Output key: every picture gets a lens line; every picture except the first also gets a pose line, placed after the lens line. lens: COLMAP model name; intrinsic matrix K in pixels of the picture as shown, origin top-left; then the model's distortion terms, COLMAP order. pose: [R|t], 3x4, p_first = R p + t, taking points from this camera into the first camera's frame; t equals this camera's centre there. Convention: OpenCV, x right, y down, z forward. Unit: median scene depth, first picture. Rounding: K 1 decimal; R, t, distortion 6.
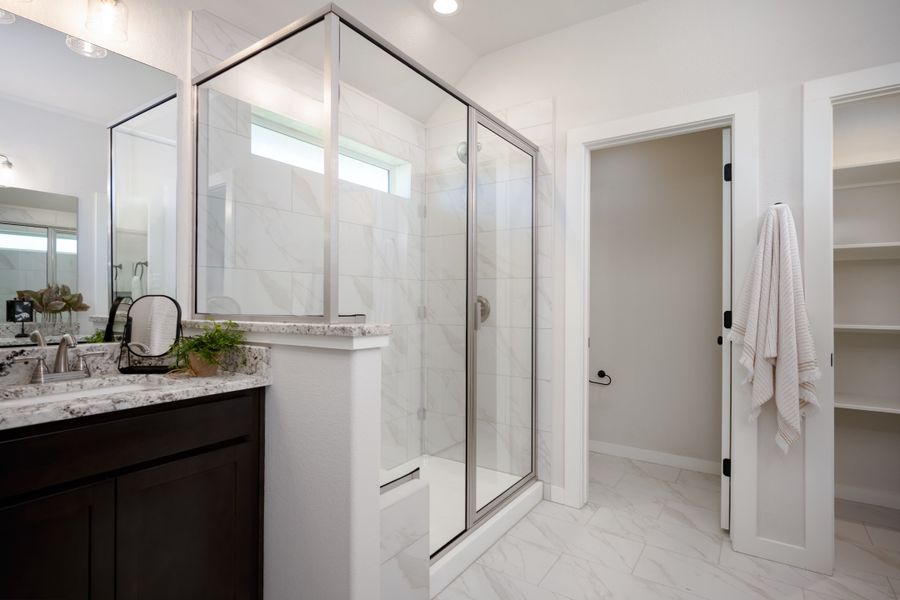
lens RADIAL K [[453.0, 0, 450.0], [0, 453.0, 300.0], [0, 0, 1]] dist [0.000416, 0.000138]
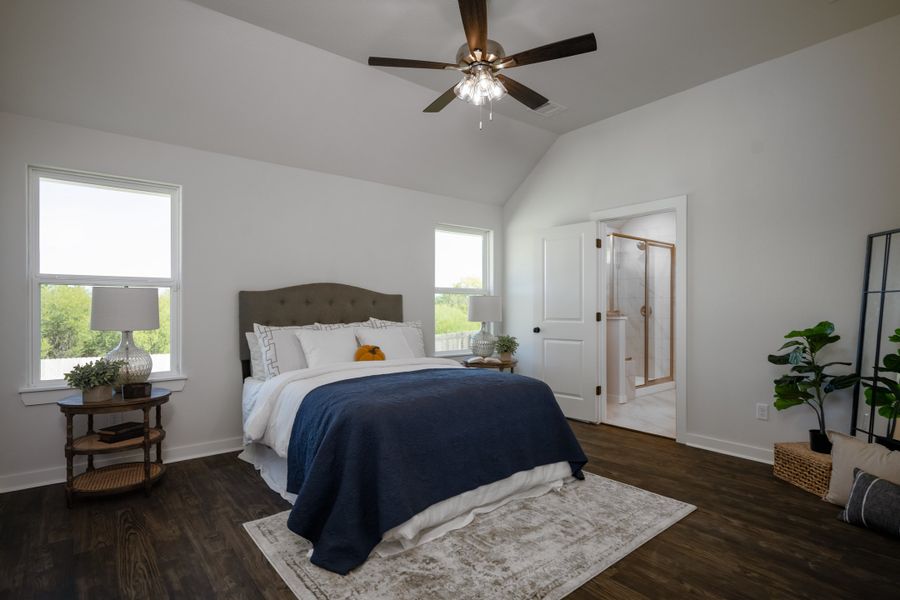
lens RADIAL K [[453.0, 0, 450.0], [0, 453.0, 300.0], [0, 0, 1]] dist [0.000416, 0.000138]
pose [[0.957567, -0.008183, -0.288093, -0.274819], [0.003549, 0.999856, -0.016604, 0.000661], [0.288187, 0.014877, 0.957458, -1.827052]]
